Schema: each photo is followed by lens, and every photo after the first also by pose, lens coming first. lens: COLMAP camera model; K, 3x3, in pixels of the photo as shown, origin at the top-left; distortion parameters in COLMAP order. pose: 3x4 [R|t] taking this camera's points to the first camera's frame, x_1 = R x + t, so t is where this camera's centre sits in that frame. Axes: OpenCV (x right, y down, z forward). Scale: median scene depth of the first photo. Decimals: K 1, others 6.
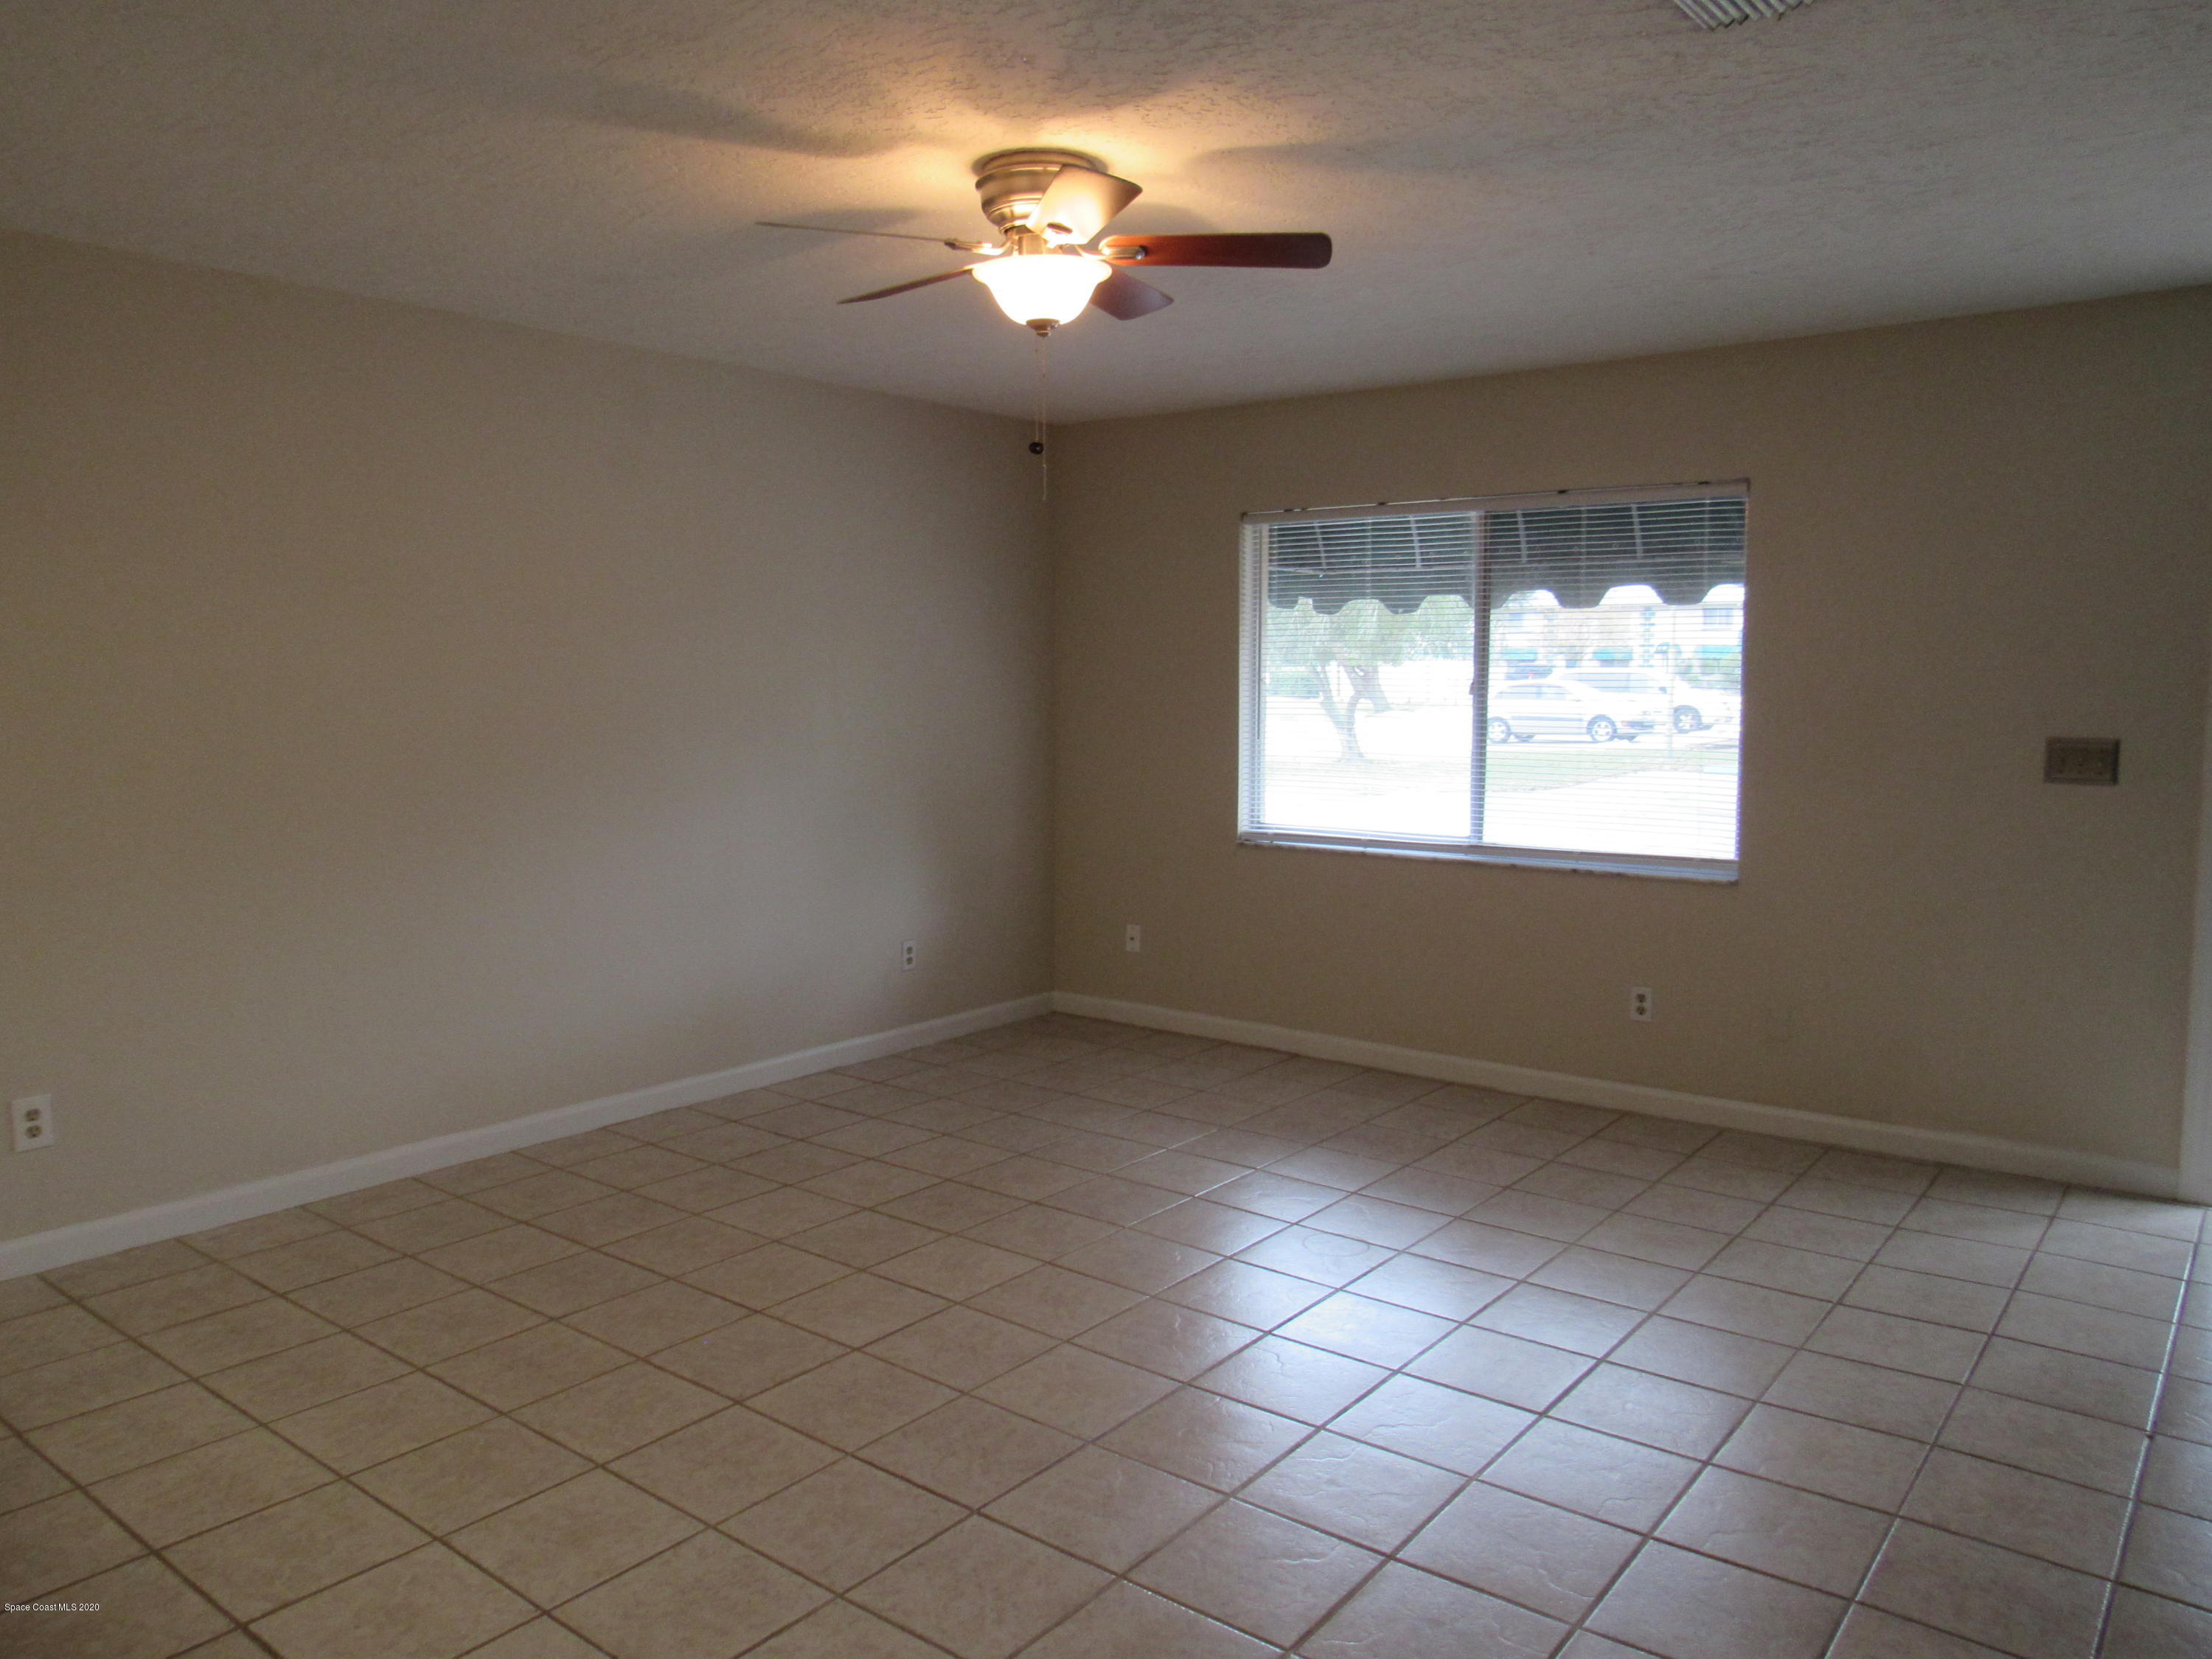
lens RADIAL K [[1585.8, 0, 1089.5], [0, 1585.8, 823.8], [0, 0, 1]] dist [-0.036347, 0.021508]
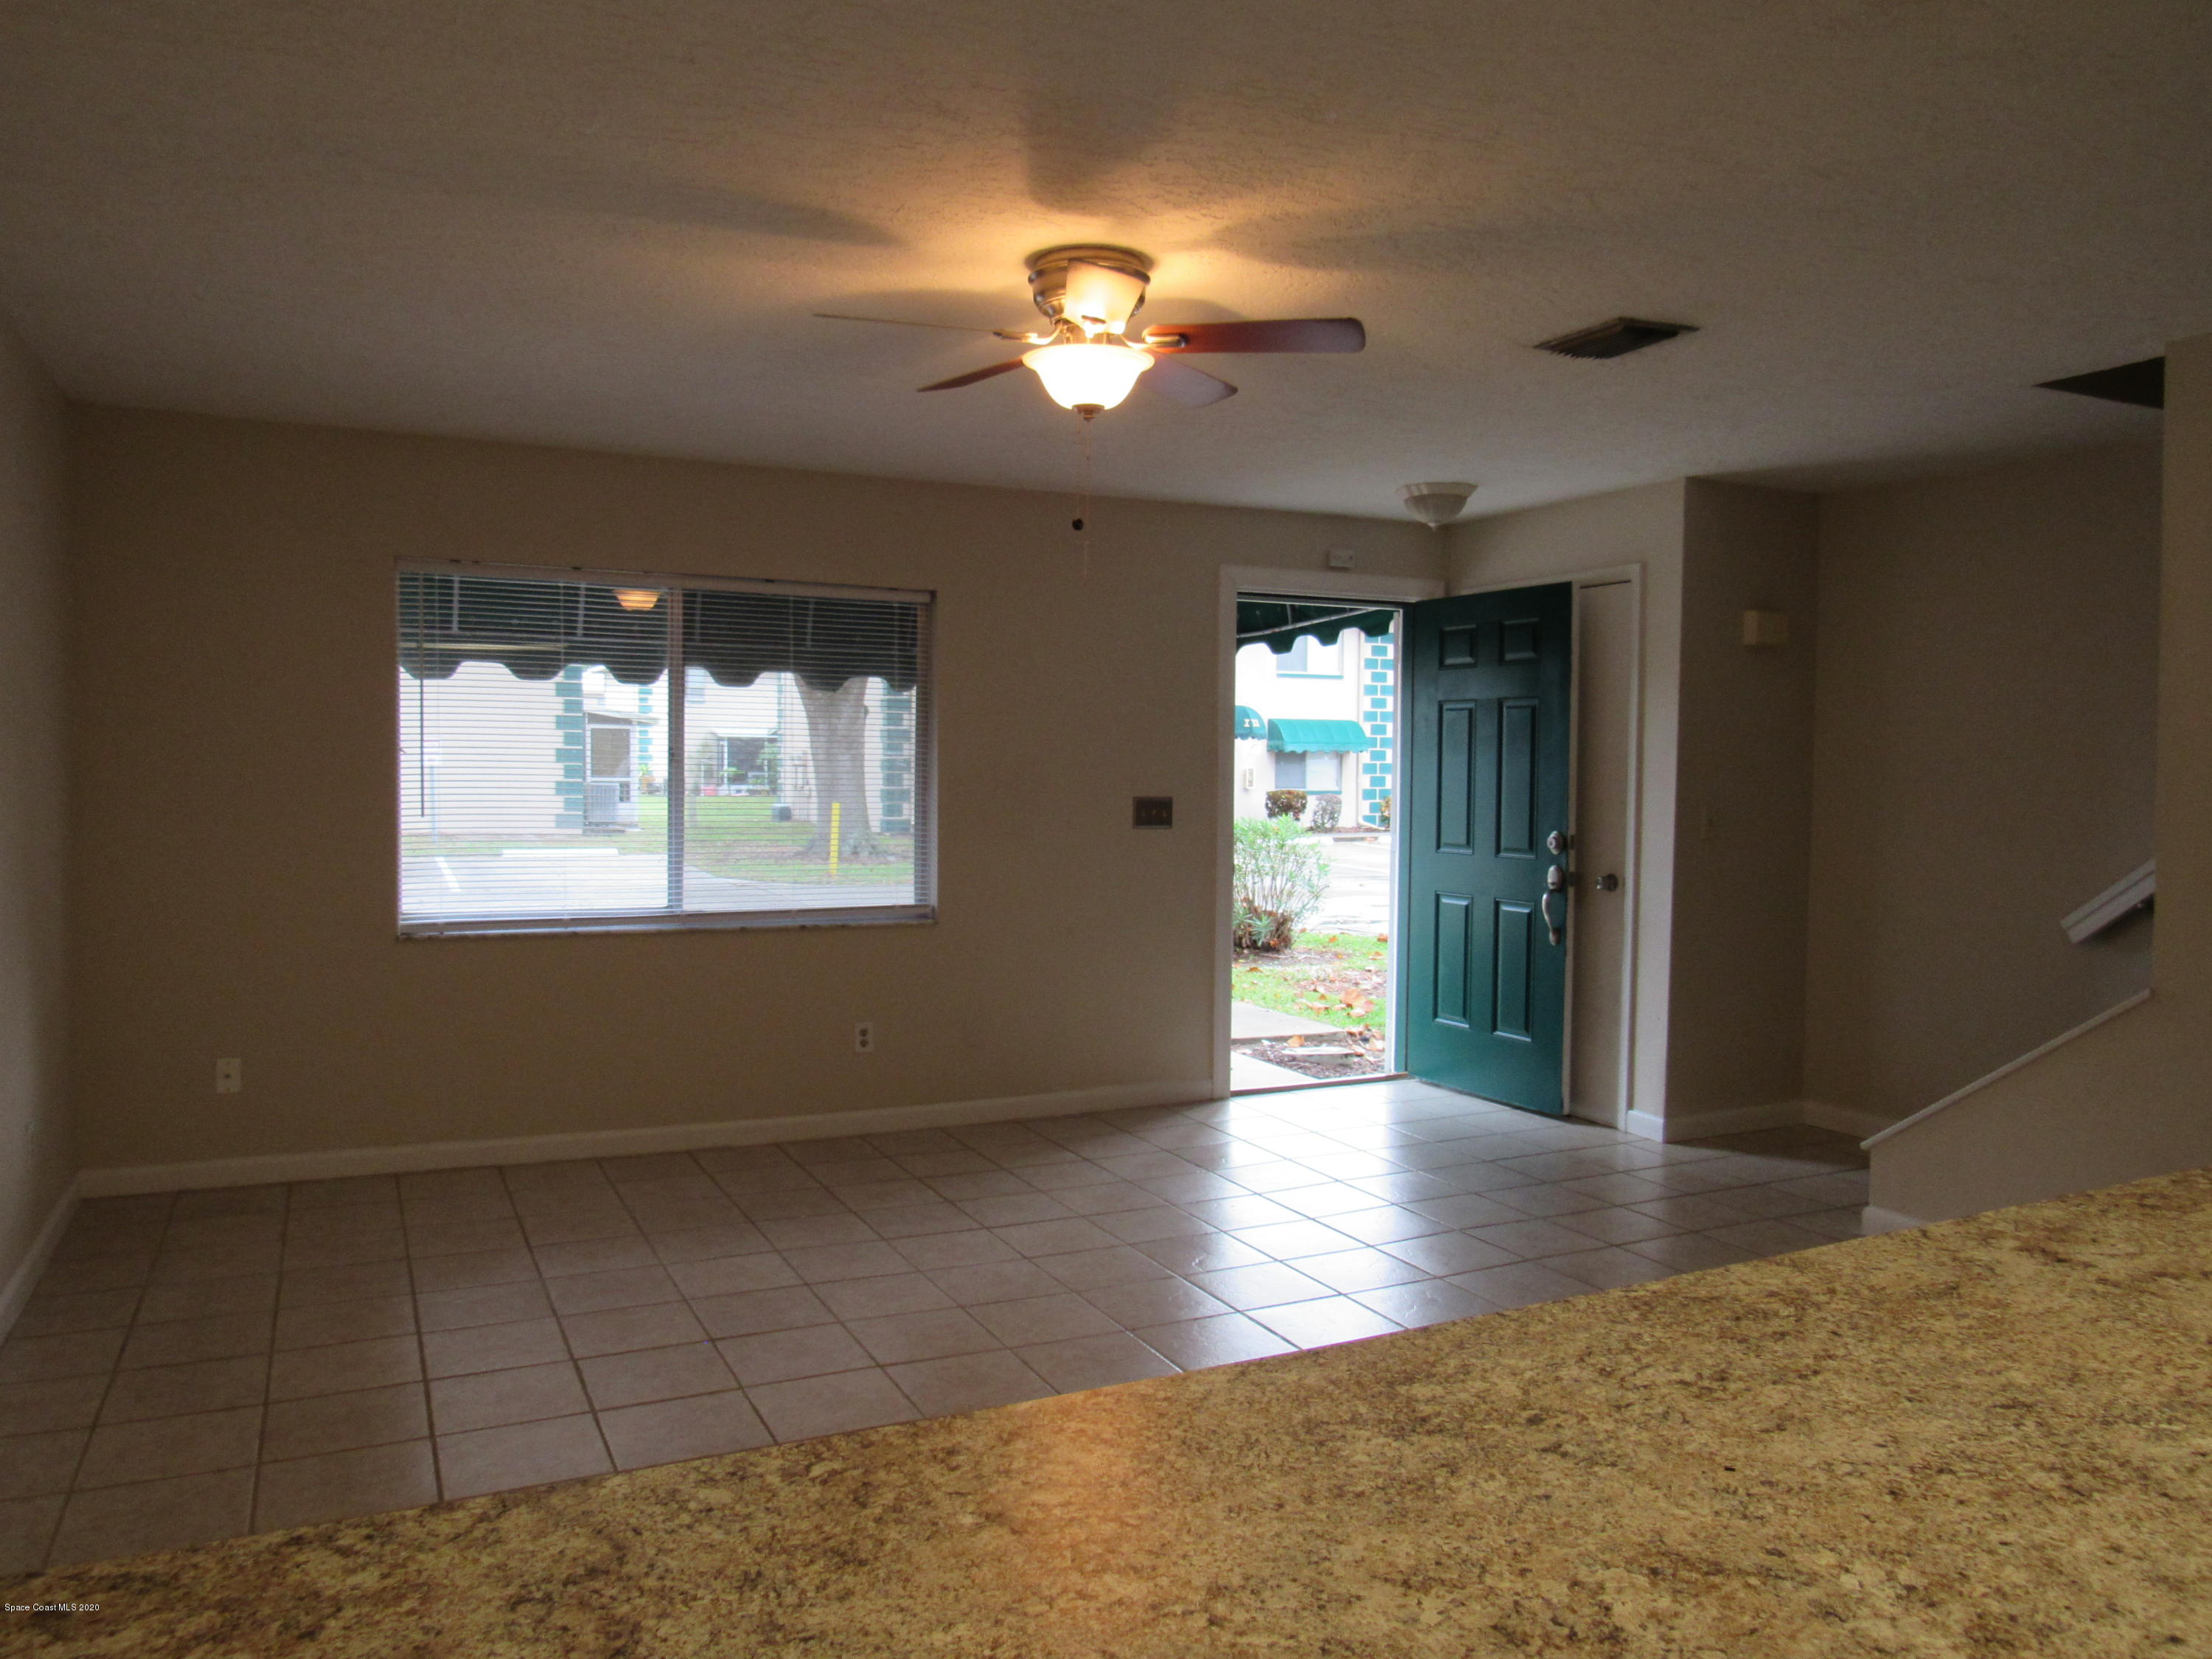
lens RADIAL K [[1585.8, 0, 1089.9], [0, 1585.8, 830.7], [0, 0, 1]] dist [-0.036347, 0.021508]
pose [[0.442248, -0.031649, 0.896334, -0.599151], [0.070603, 0.997504, 0.000386, -0.023531], [-0.894109, 0.063113, 0.443379, 0.338225]]
